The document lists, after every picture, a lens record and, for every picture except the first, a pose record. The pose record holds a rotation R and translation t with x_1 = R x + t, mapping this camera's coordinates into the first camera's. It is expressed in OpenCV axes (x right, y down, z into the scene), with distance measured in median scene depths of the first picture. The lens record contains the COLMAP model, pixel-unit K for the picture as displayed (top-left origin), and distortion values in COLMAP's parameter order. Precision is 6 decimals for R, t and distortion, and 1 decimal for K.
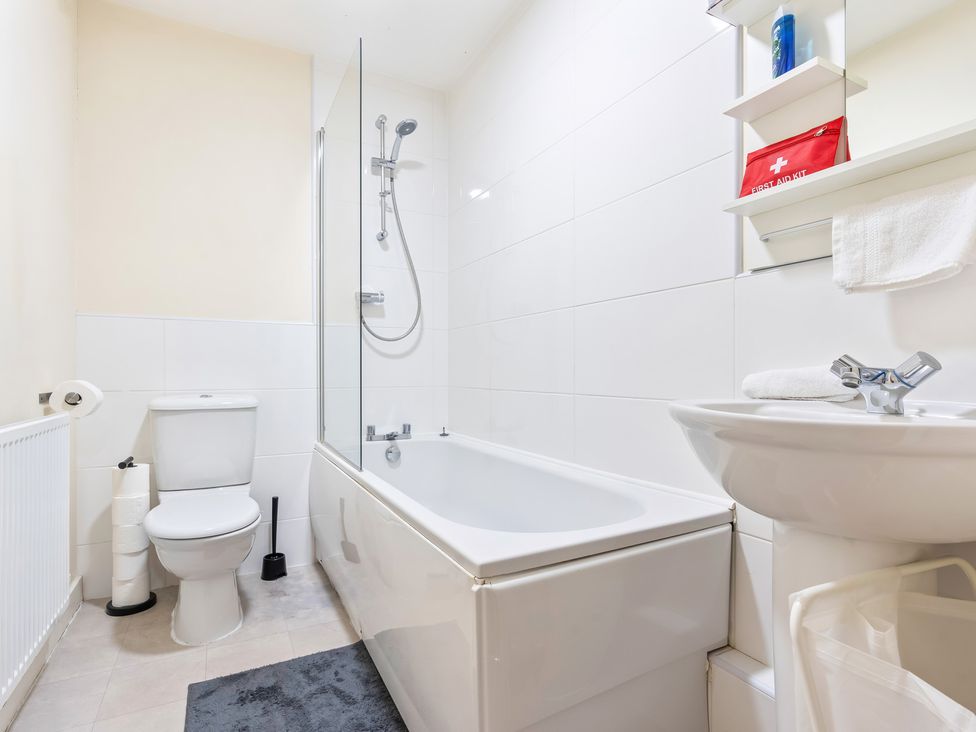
lens RADIAL K [[498.3, 0, 482.1], [0, 498.3, 367.5], [0, 0, 1]] dist [0.000446, 0.000756]
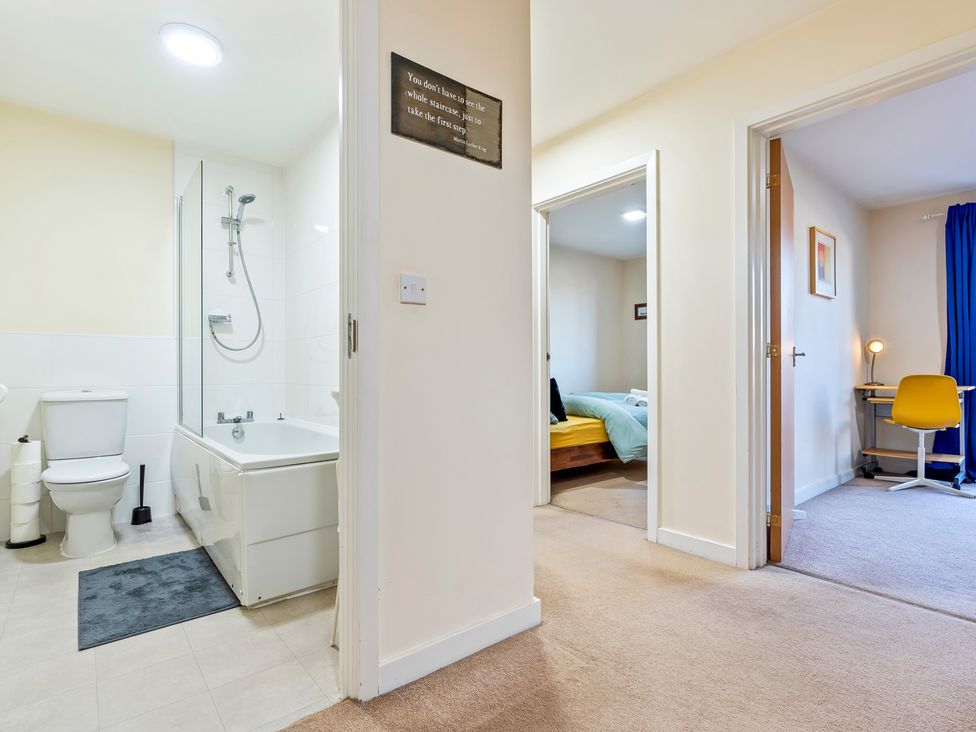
lens RADIAL K [[498.3, 0, 482.1], [0, 498.3, 367.5], [0, 0, 1]] dist [0.000446, 0.000756]
pose [[0.981866, 0.000407, 0.189574, 0.266704], [-0.000478, 1.000000, 0.000329, -0.009233], [-0.189574, -0.000413, 0.981866, -0.577816]]
